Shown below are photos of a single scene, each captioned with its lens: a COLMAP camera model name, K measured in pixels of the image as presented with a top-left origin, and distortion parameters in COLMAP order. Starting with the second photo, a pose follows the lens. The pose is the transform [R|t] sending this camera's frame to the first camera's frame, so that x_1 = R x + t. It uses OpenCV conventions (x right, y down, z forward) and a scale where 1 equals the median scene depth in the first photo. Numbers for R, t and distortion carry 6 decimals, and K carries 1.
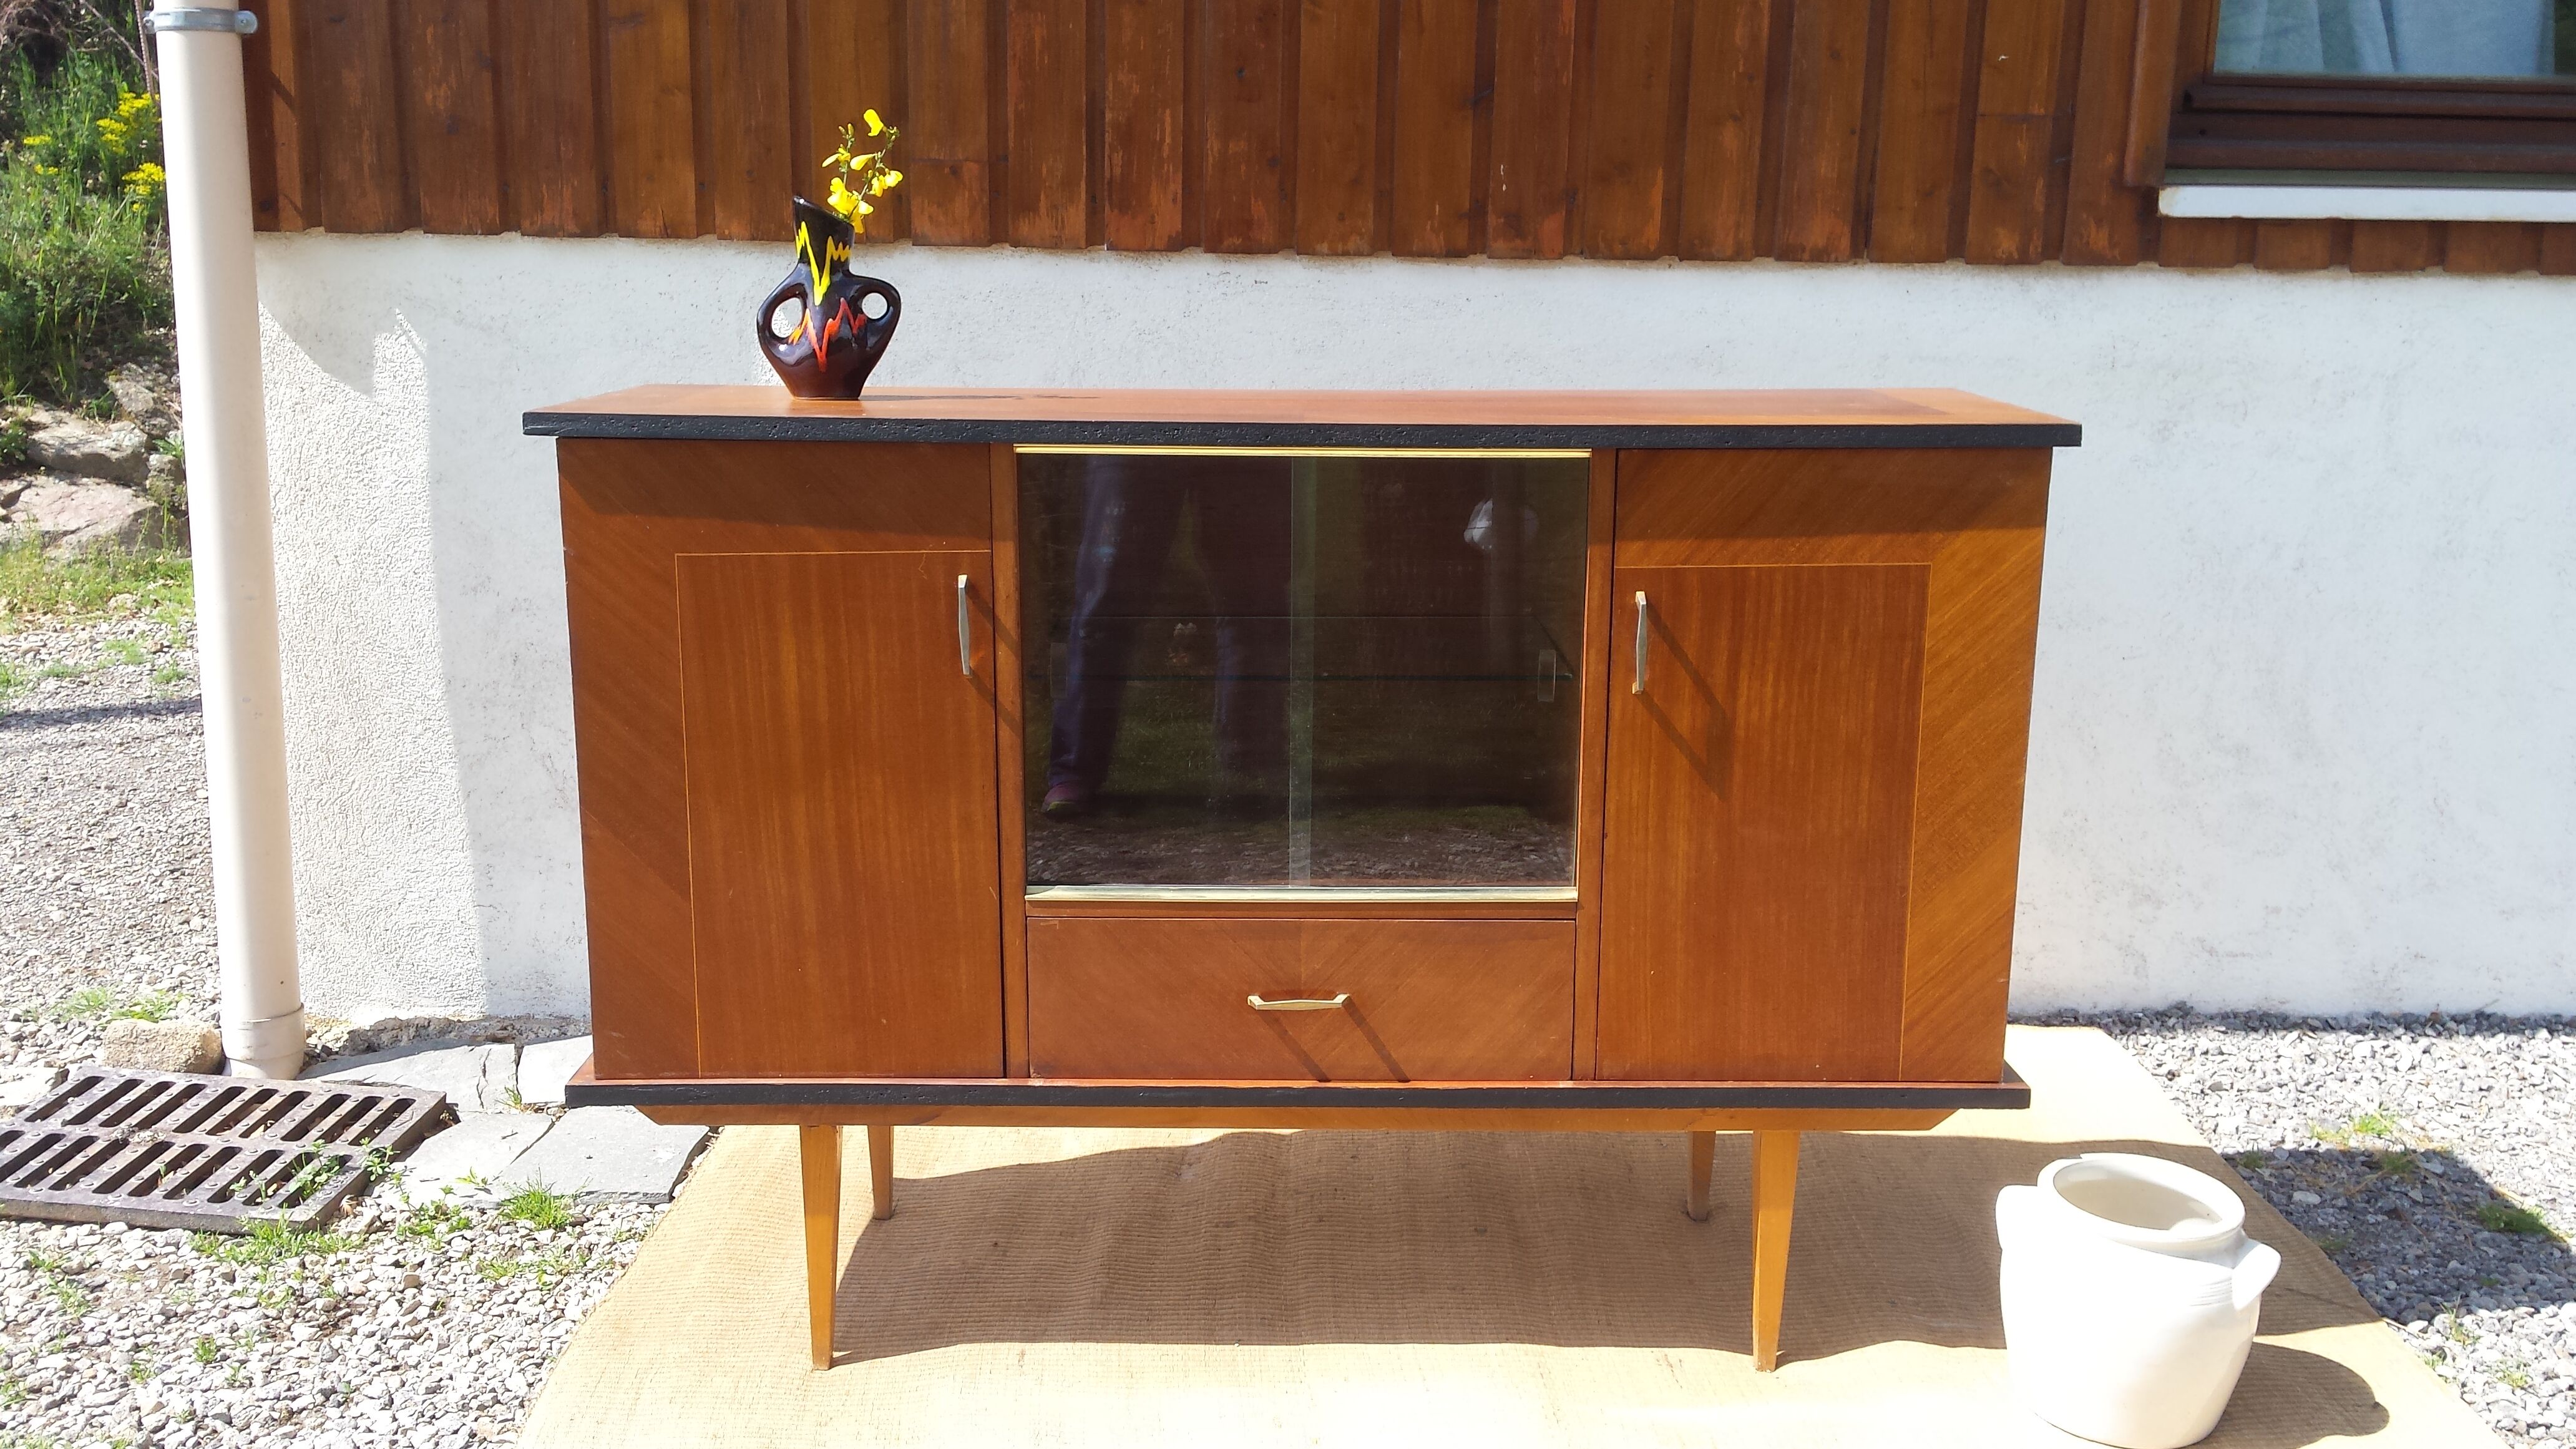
lens RADIAL K [[2427.5, 0, 1288.0], [0, 2427.5, 724.5], [0, 0, 1]] dist [0.115329, -0.266631]
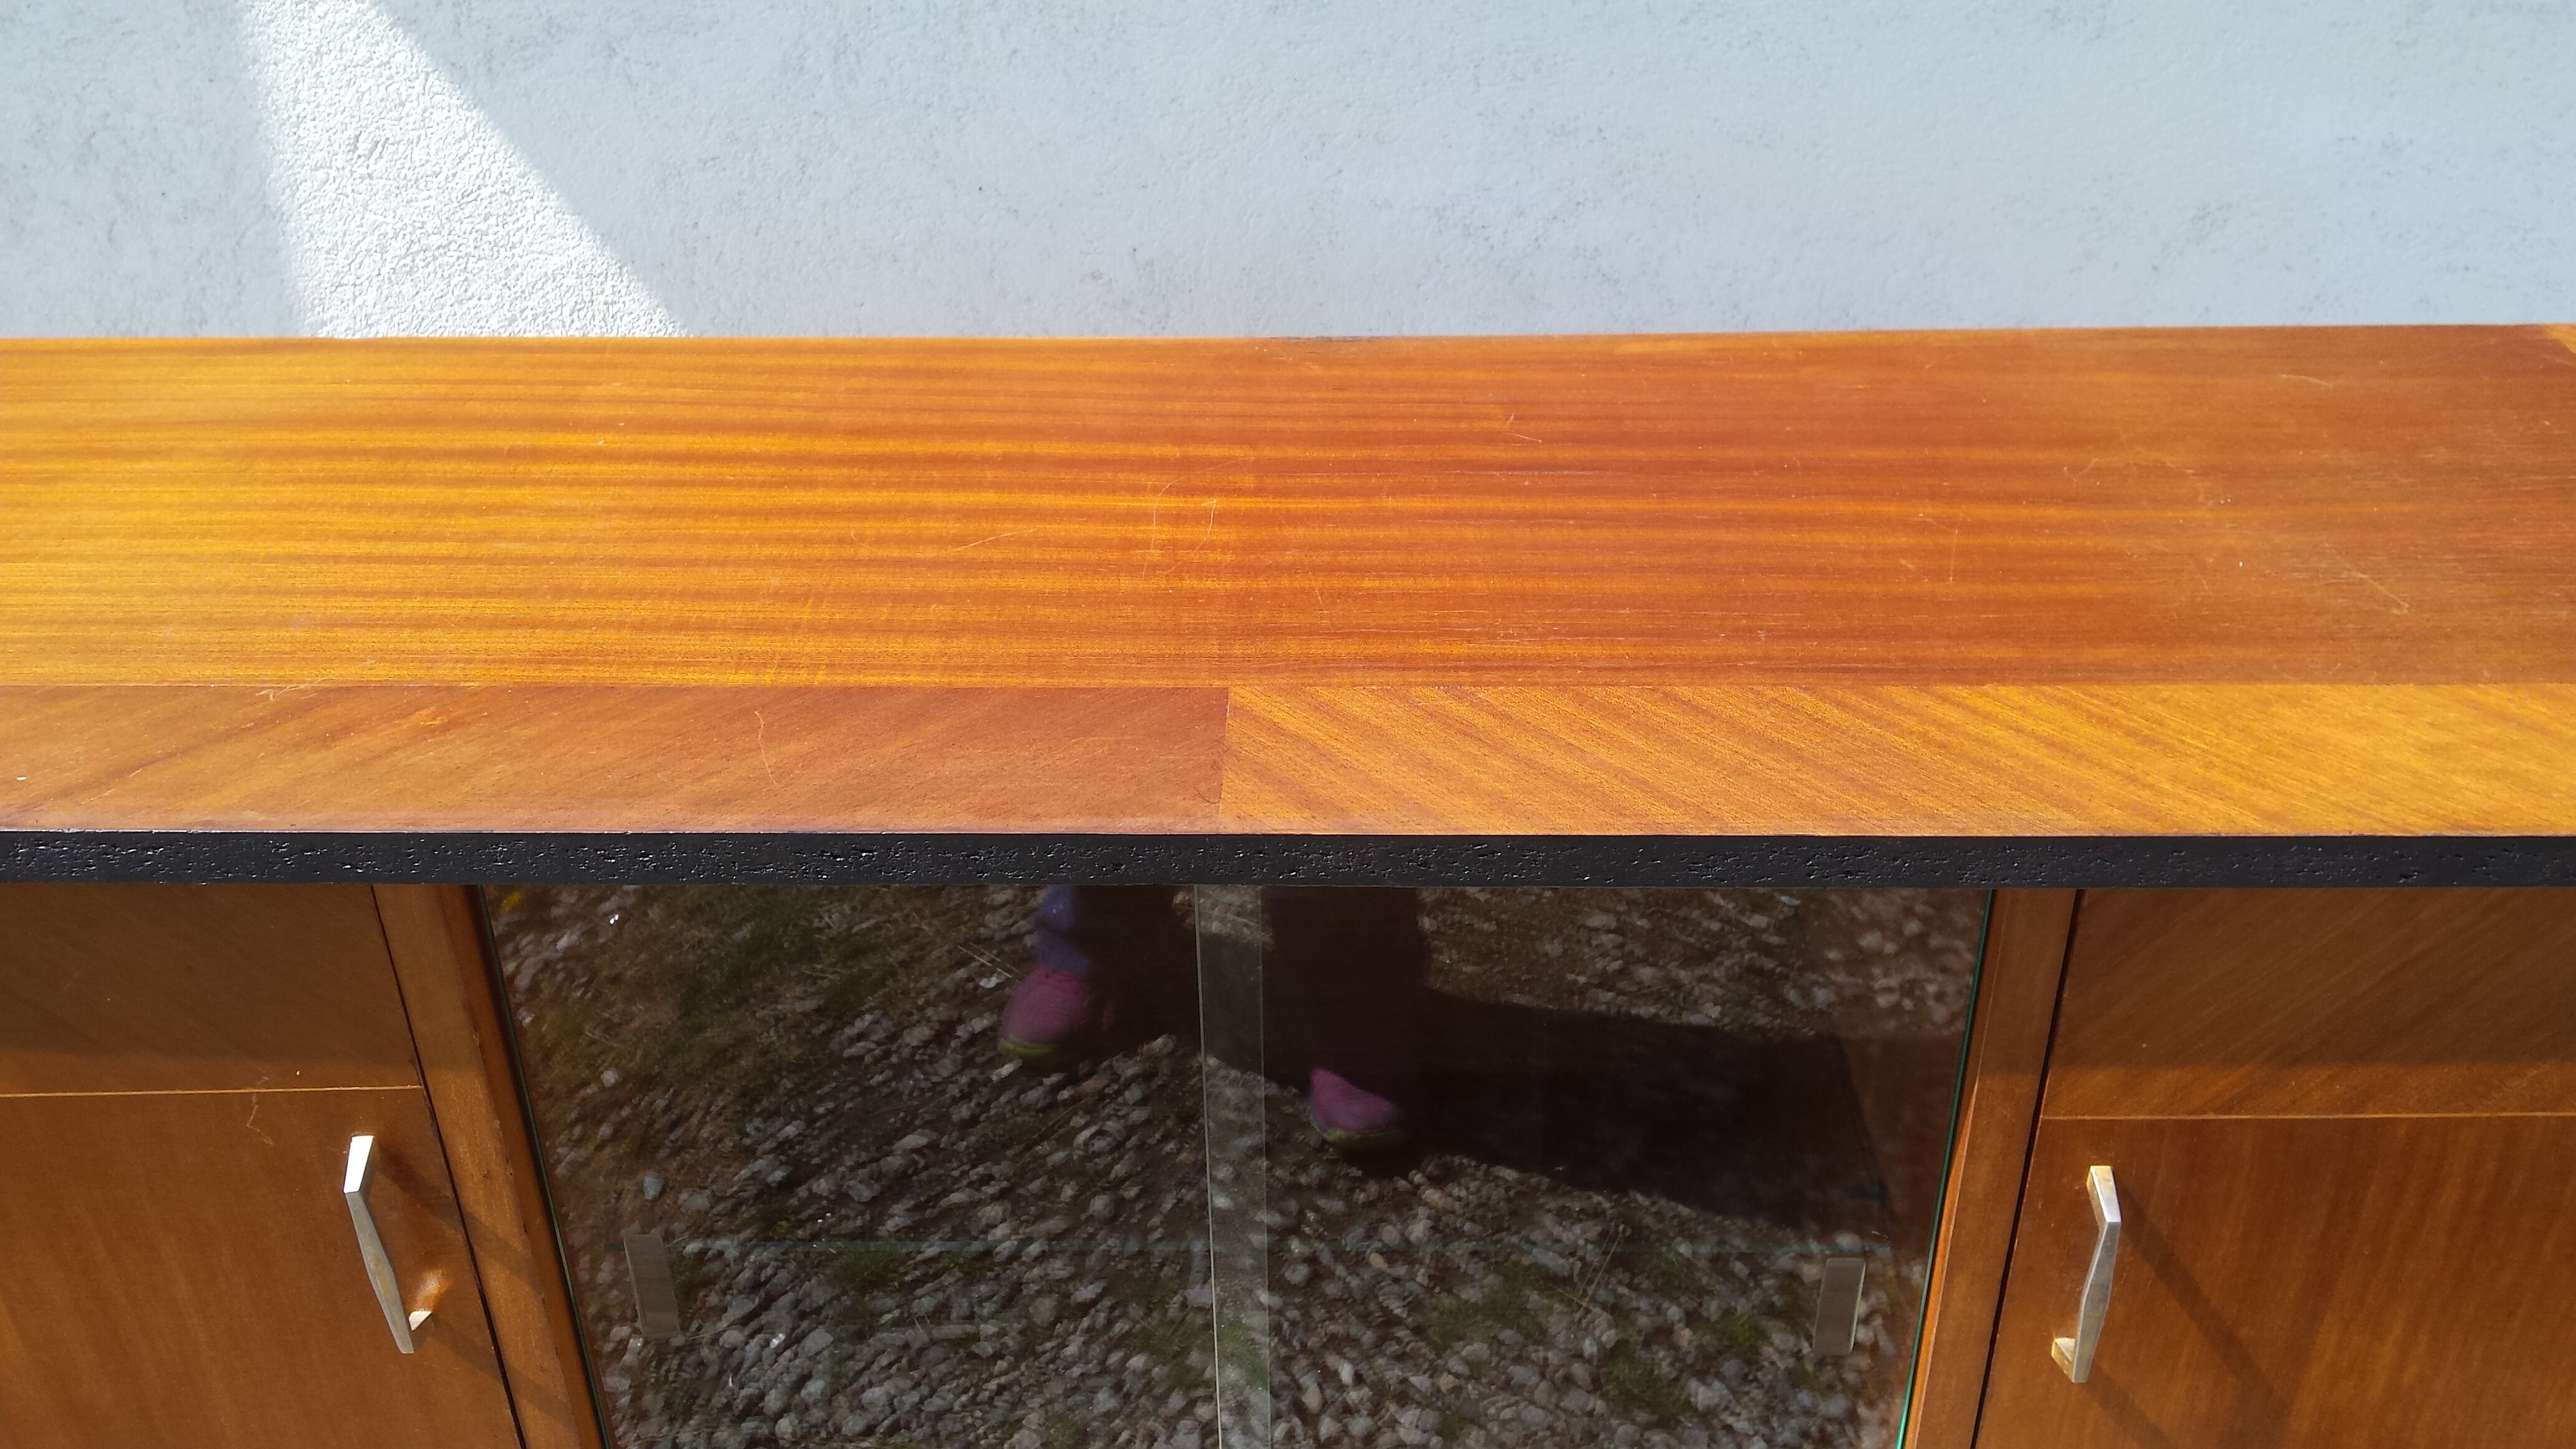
lens RADIAL K [[2280.1, 0, 1293.2], [0, 2280.1, 672.3], [0, 0, 1]] dist [0.111660, -0.255947]
pose [[0.999476, -0.031812, 0.006054, 0.015691], [0.028109, 0.945095, 0.325586, -0.240267], [-0.016080, -0.325245, 0.945493, 0.647791]]
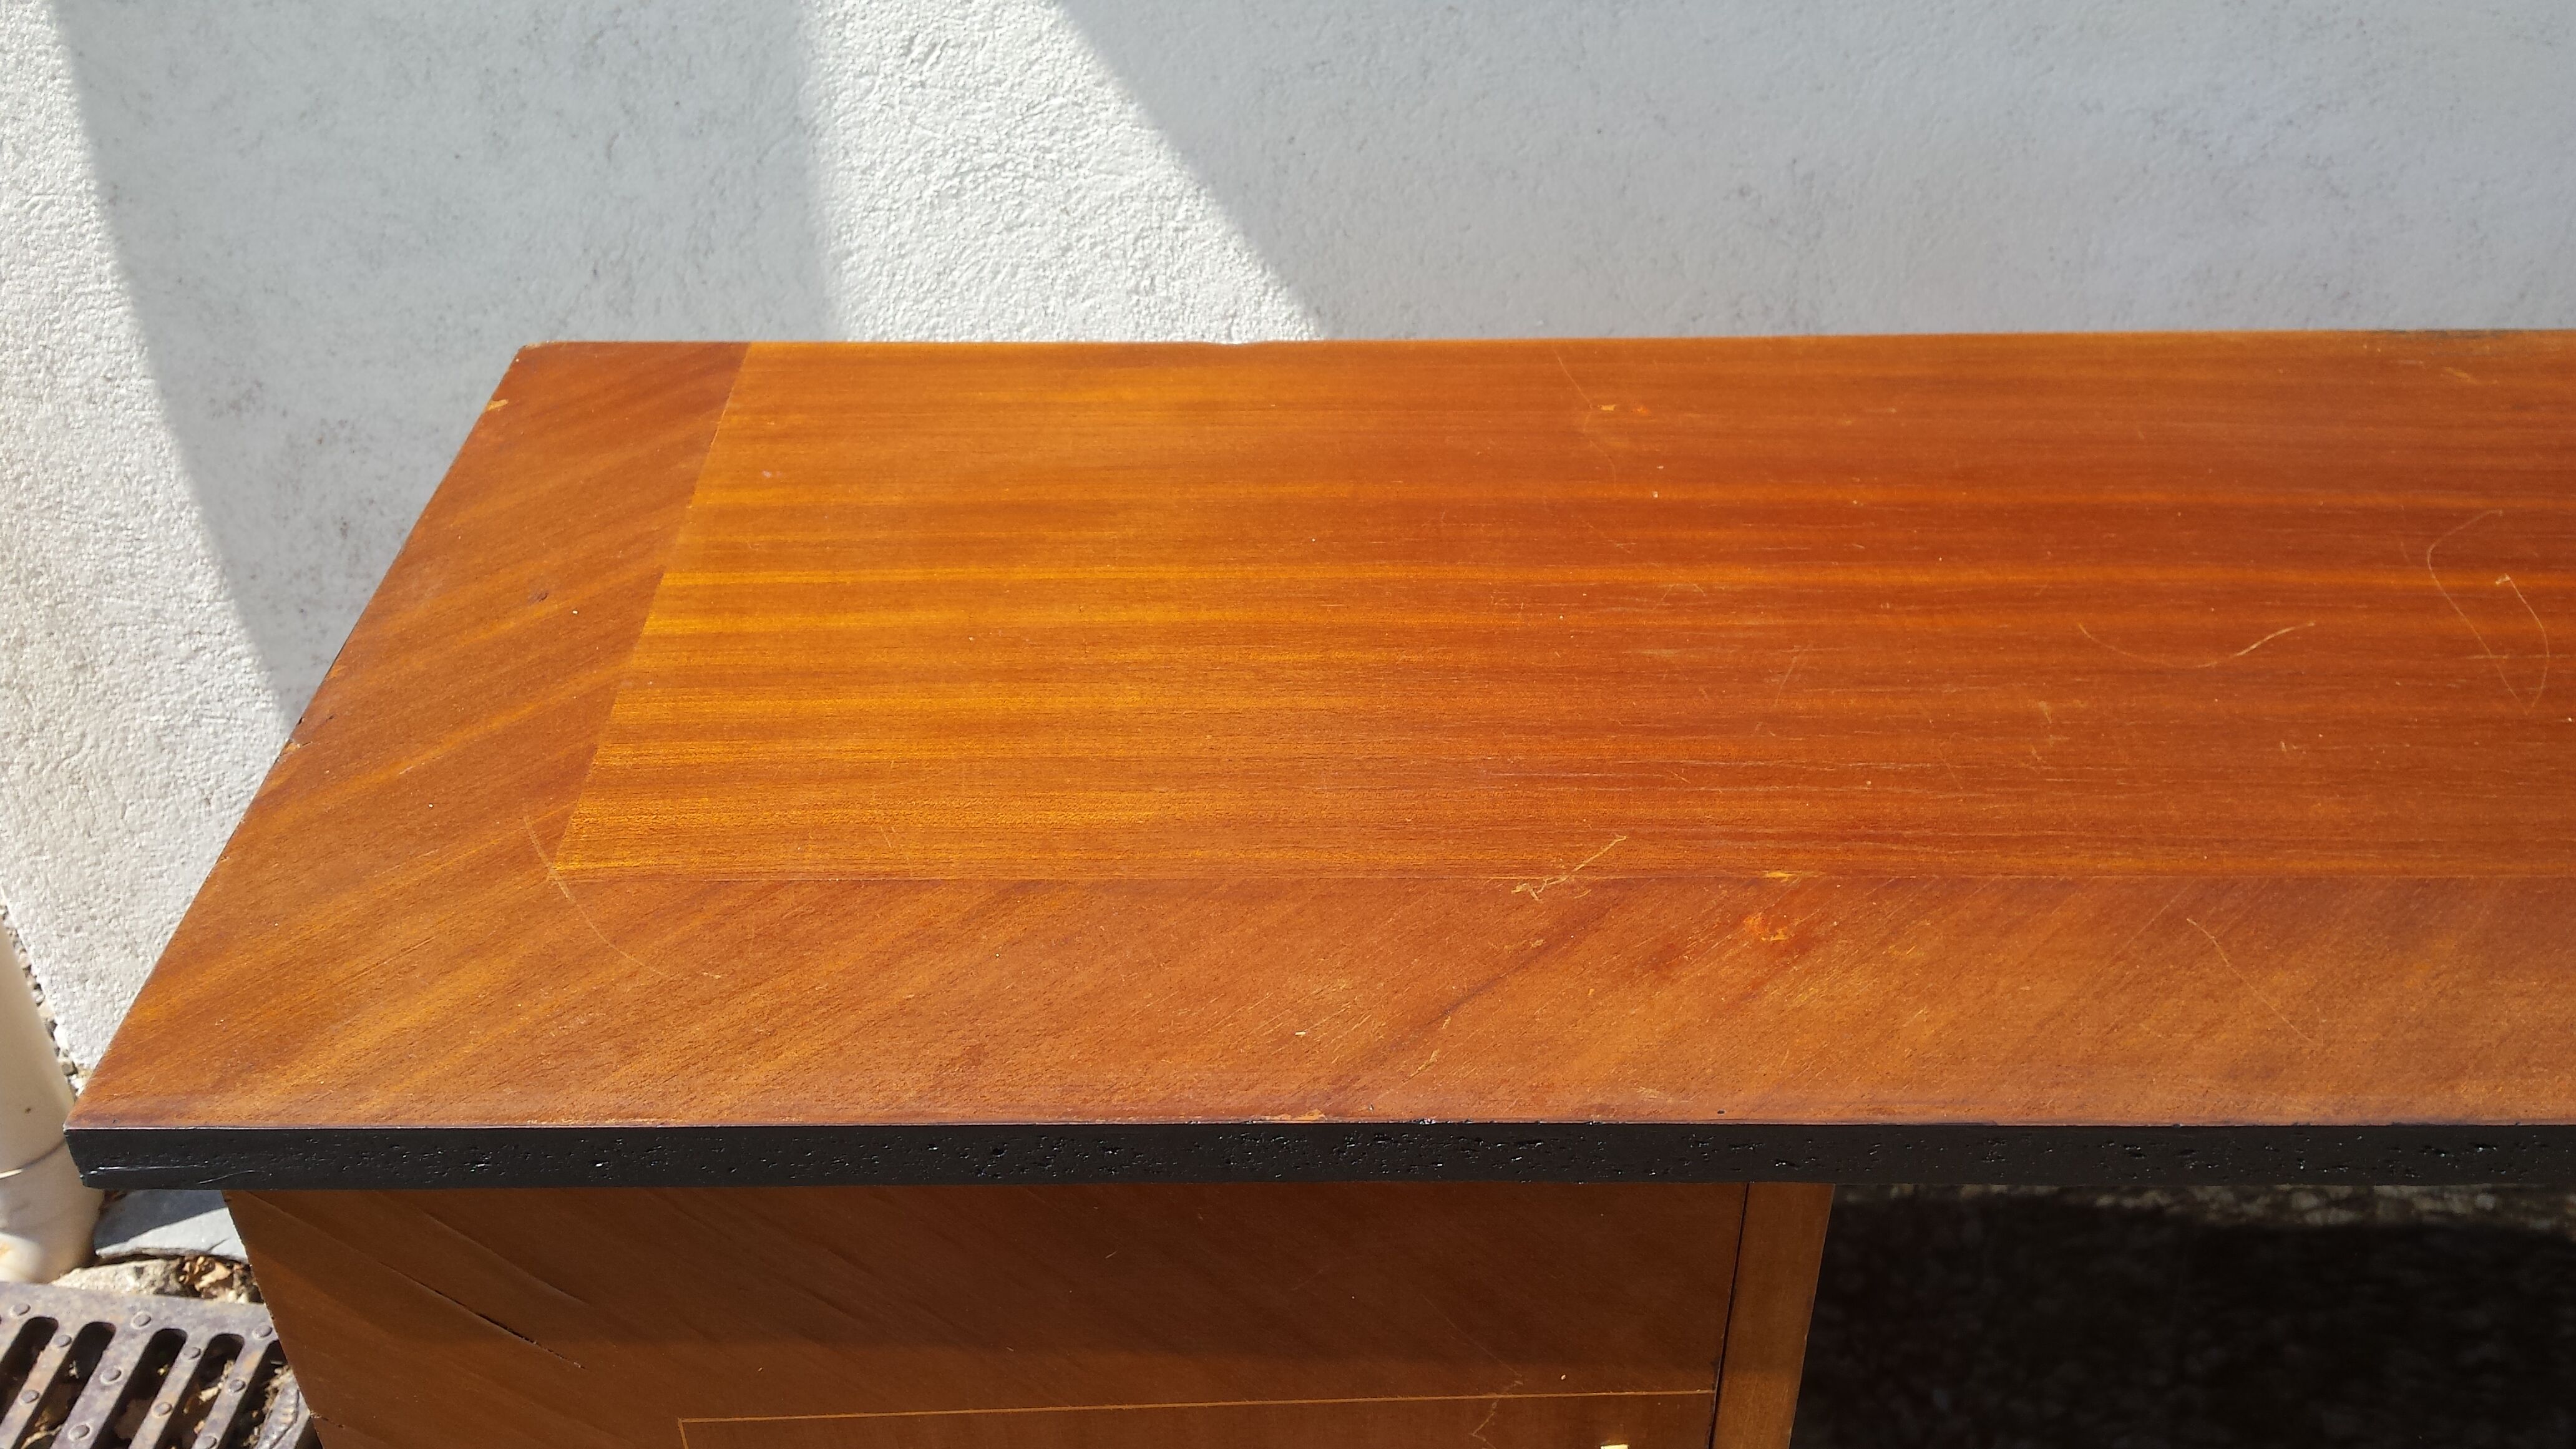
lens RADIAL K [[2280.1, 0, 1293.2], [0, 2280.1, 672.3], [0, 0, 1]] dist [0.111660, -0.255947]
pose [[0.999303, -0.036458, 0.008077, -0.168151], [0.030230, 0.916804, 0.398191, -0.257949], [-0.021922, -0.397669, 0.917267, 0.747736]]
